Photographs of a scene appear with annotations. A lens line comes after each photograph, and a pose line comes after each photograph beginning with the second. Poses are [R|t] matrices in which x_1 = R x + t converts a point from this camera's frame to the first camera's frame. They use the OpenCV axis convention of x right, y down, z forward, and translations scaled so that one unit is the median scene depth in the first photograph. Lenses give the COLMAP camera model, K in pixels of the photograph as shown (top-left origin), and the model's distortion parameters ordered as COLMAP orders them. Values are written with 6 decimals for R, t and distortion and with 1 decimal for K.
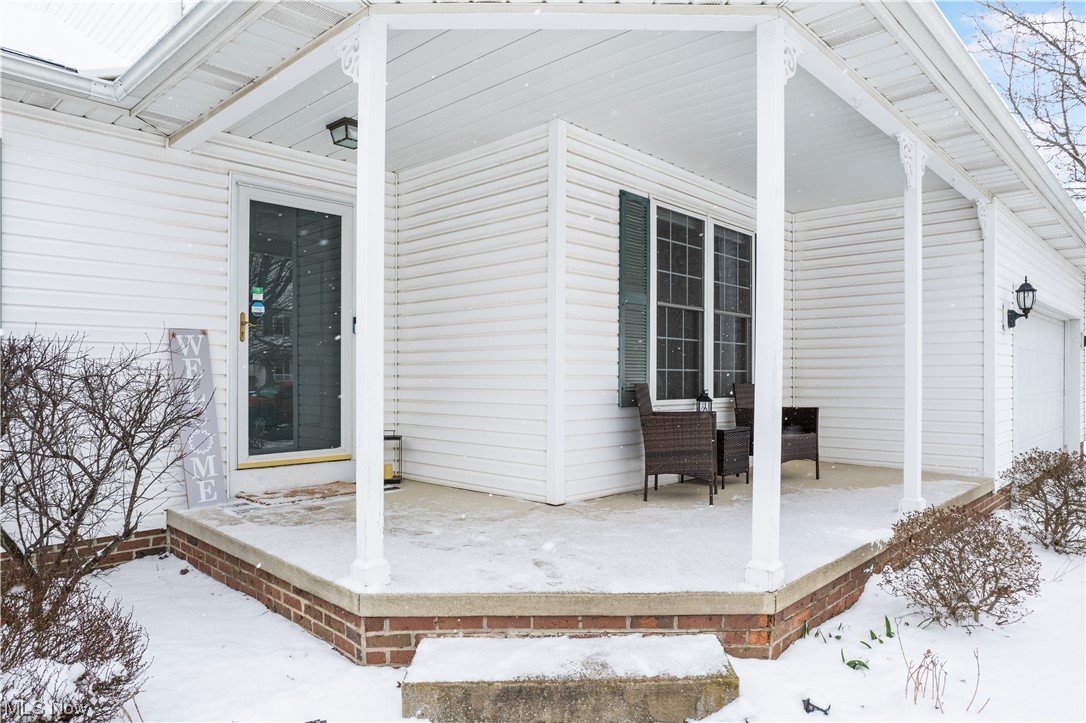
lens RADIAL K [[702.1, 0, 545.3], [0, 702.1, 371.9], [0, 0, 1]] dist [-0.048028, 0.002275]
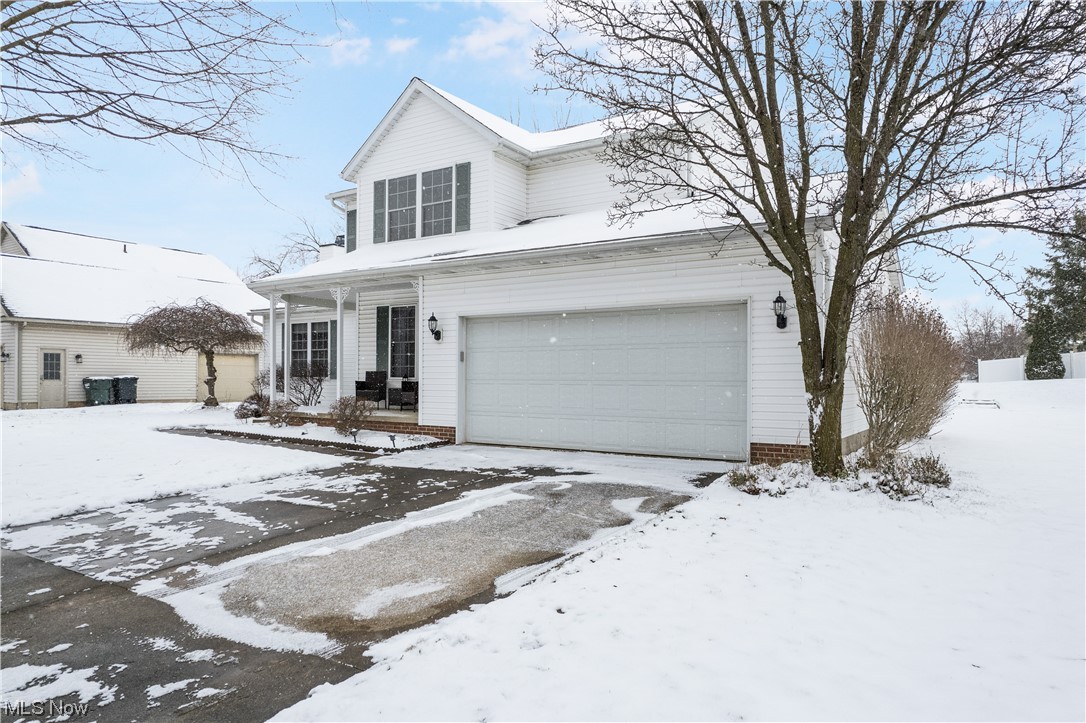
lens RADIAL K [[702.1, 0, 545.3], [0, 702.1, 371.9], [0, 0, 1]] dist [-0.048028, 0.002275]
pose [[0.171884, -0.008059, -0.985084, 3.350103], [0.002177, 0.999967, -0.007801, 0.046249], [0.985115, -0.000804, 0.171895, 1.261290]]
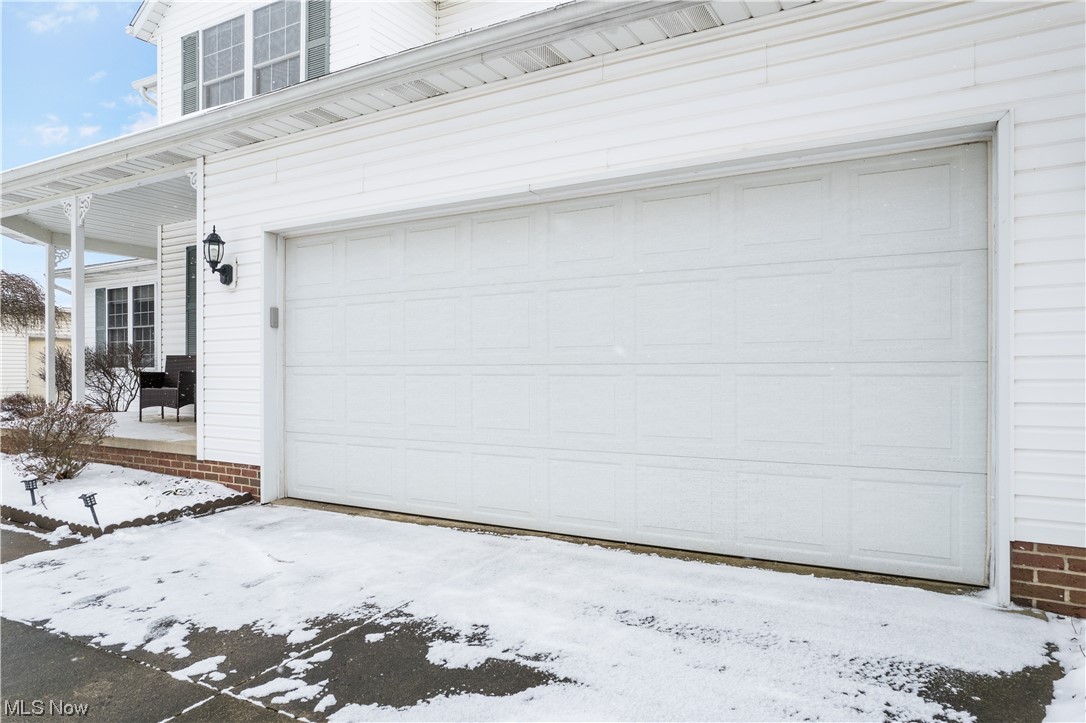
lens RADIAL K [[702.1, 0, 545.3], [0, 702.1, 371.9], [0, 0, 1]] dist [-0.048028, 0.002275]
pose [[0.229113, 0.002492, -0.973397, 2.139132], [0.009290, 0.999946, 0.004746, 0.061214], [0.973356, -0.010130, 0.229077, 1.562044]]
